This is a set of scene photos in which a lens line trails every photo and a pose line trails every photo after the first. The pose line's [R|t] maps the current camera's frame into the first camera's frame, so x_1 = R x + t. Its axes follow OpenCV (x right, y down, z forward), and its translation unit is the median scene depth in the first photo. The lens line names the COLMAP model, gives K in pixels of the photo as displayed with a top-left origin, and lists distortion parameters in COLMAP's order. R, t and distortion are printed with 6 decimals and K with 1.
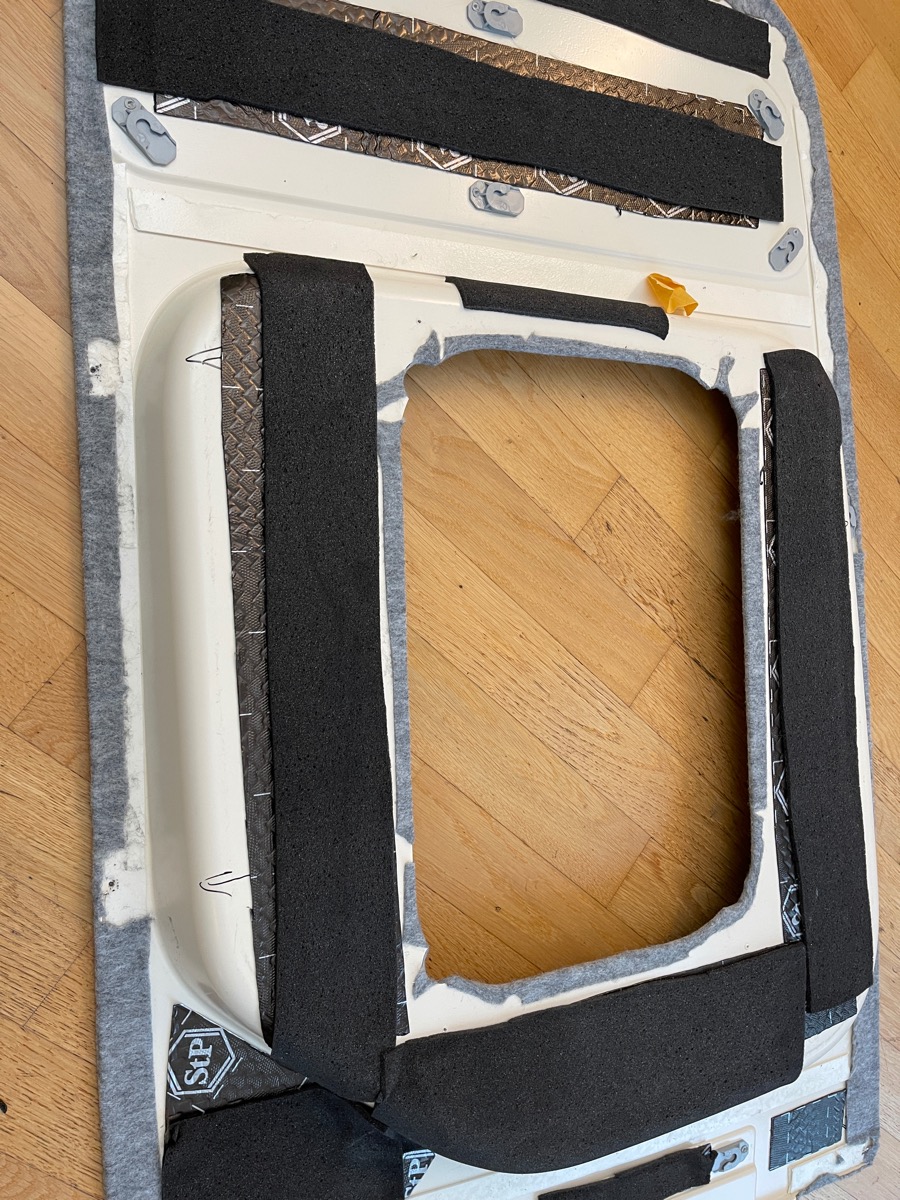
lens RADIAL K [[916.9, 0, 446.2], [0, 916.9, 602.9], [0, 0, 1]] dist [0.046905, -0.090463]
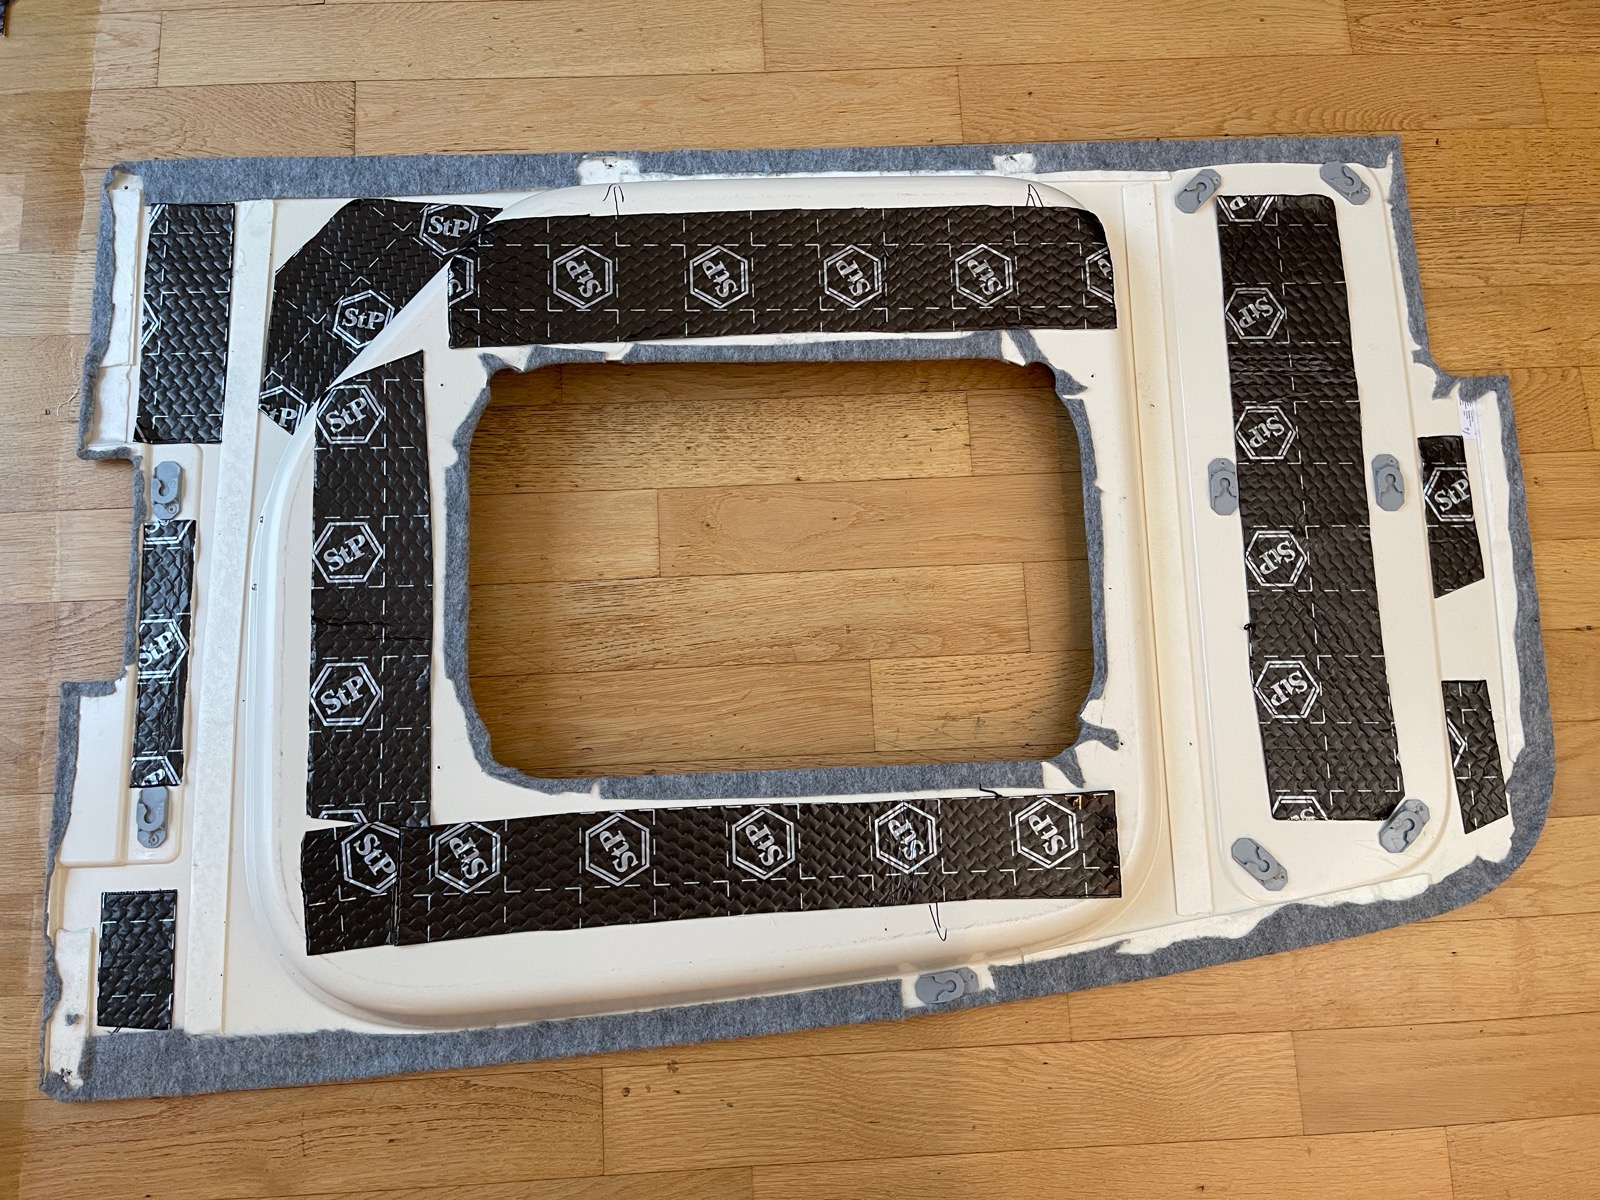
lens RADIAL K [[1222.5, 0, 787.8], [0, 1222.5, 600.2], [0, 0, 1]] dist [0.046905, -0.090463]
pose [[0.025615, 0.810291, -0.585467, 0.971902], [-0.997808, -0.015020, -0.064444, 0.143364], [-0.061012, 0.585835, 0.808130, -0.020300]]
